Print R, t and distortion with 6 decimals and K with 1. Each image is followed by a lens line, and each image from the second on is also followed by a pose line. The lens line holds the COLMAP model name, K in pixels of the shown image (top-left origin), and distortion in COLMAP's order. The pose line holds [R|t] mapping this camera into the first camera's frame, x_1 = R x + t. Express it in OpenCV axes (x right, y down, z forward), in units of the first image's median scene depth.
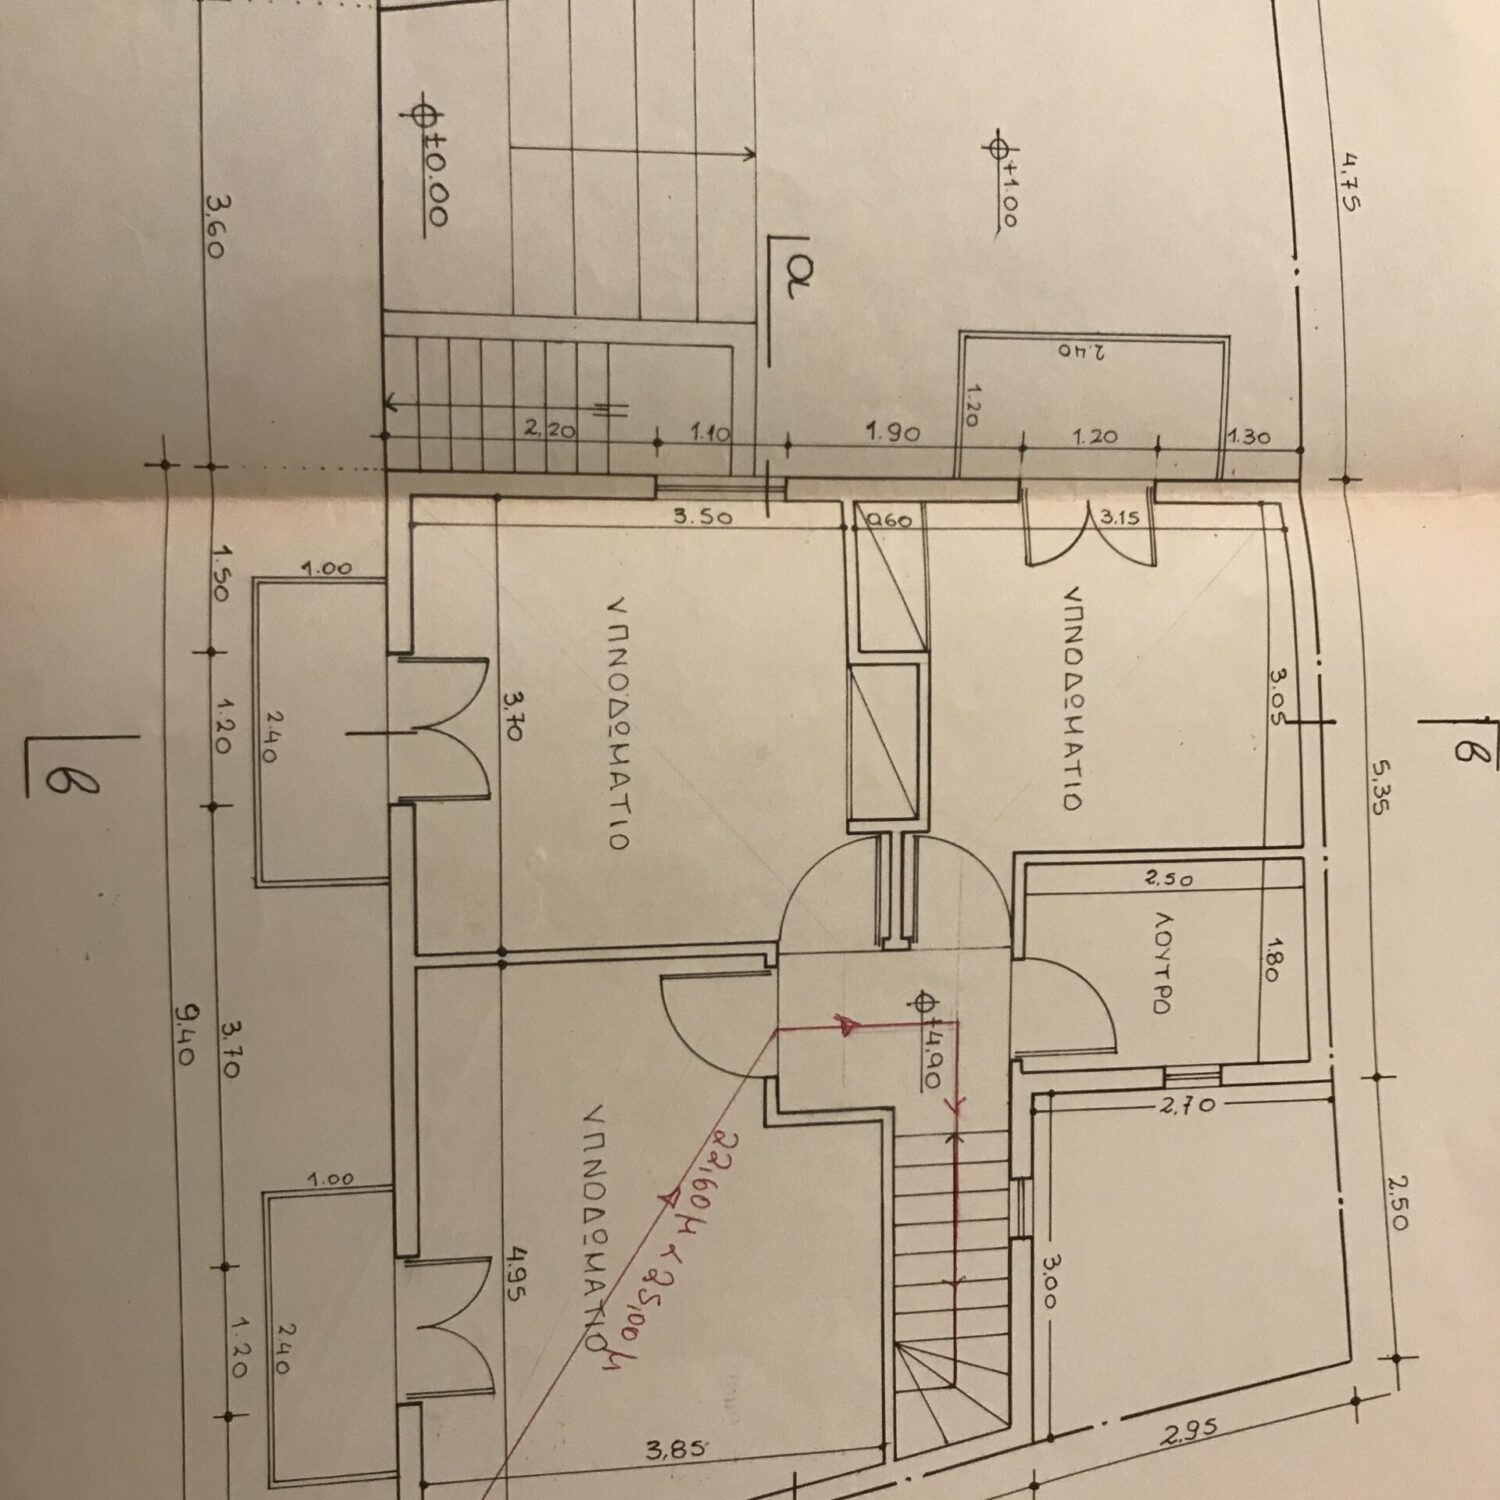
lens RADIAL K [[1387.3, 0, 750.0], [0, 1387.3, 750.0], [0, 0, 1]] dist [0.084270, -0.213542]
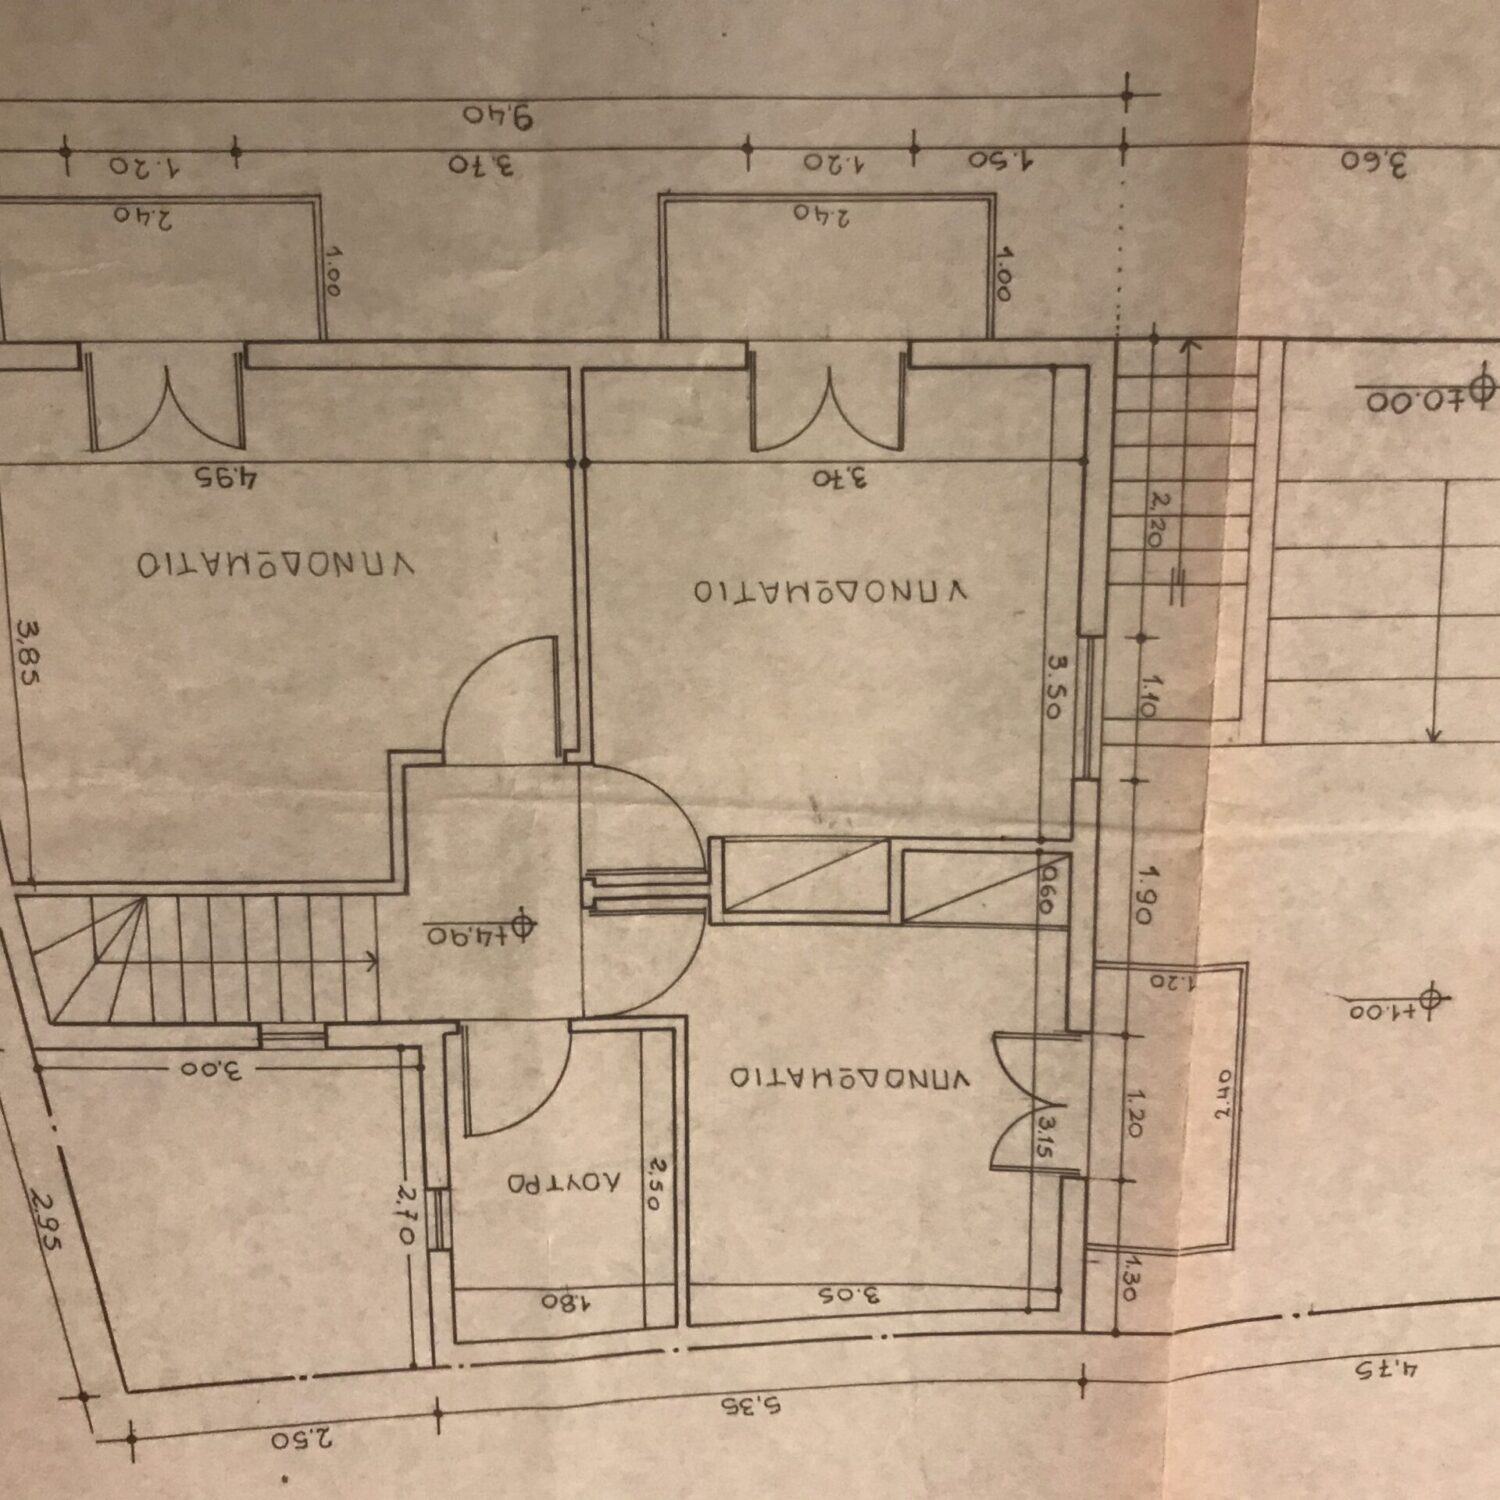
lens RADIAL K [[1310.8, 0, 750.0], [0, 1310.8, 750.0], [0, 0, 1]] dist [0.064262, -0.177649]
pose [[-0.013218, 0.999259, 0.036140, -0.021850], [-0.999294, -0.014473, 0.034664, 0.003254], [0.035161, -0.035656, 0.998745, 0.131562]]
